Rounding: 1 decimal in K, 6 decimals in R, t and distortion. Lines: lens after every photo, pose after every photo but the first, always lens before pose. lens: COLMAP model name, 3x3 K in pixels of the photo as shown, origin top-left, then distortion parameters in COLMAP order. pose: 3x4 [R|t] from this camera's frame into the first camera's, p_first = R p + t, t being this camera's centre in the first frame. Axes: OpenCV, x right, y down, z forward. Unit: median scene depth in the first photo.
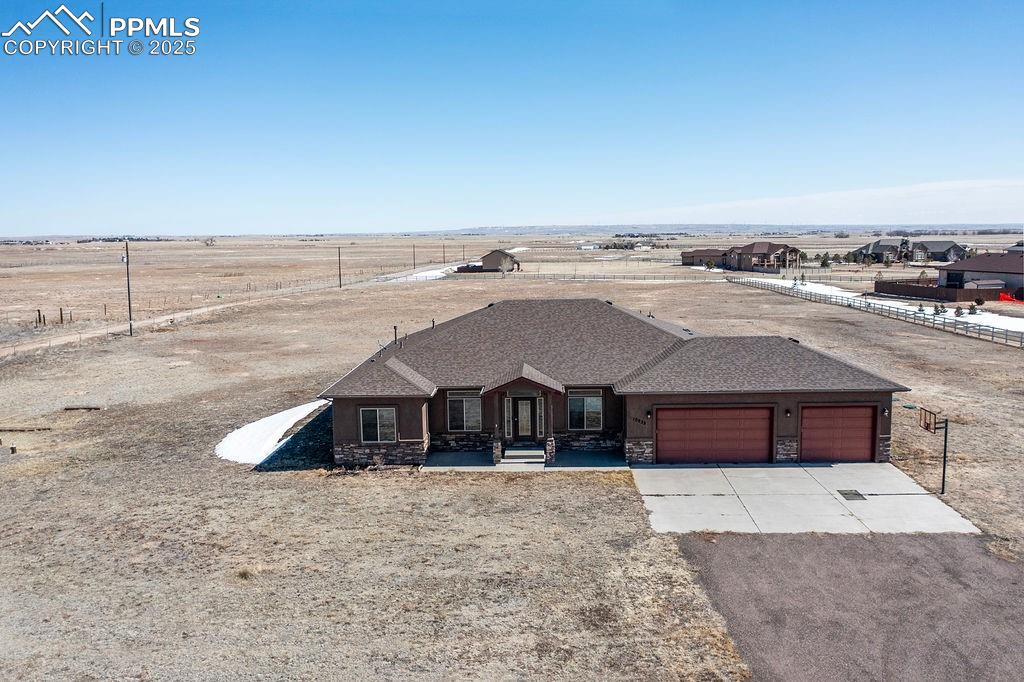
lens RADIAL K [[1022.1, 0, 509.6], [0, 1022.1, 332.1], [0, 0, 1]] dist [0.012976, 0.000000]
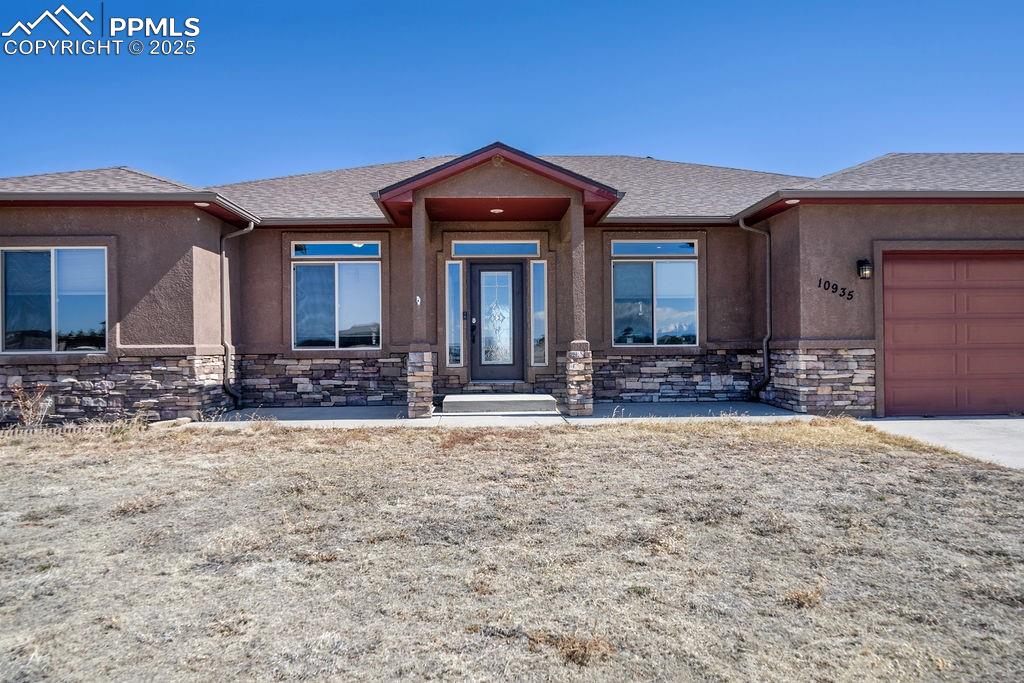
lens RADIAL K [[766.3, 0, 506.2], [0, 766.3, 322.2], [0, 0, 1]] dist [0.013693, -0.003726]
pose [[0.997682, 0.005023, 0.067860, -0.001281], [0.006444, 0.985815, -0.167711, 0.139267], [-0.067740, 0.167760, 0.983498, 0.746194]]
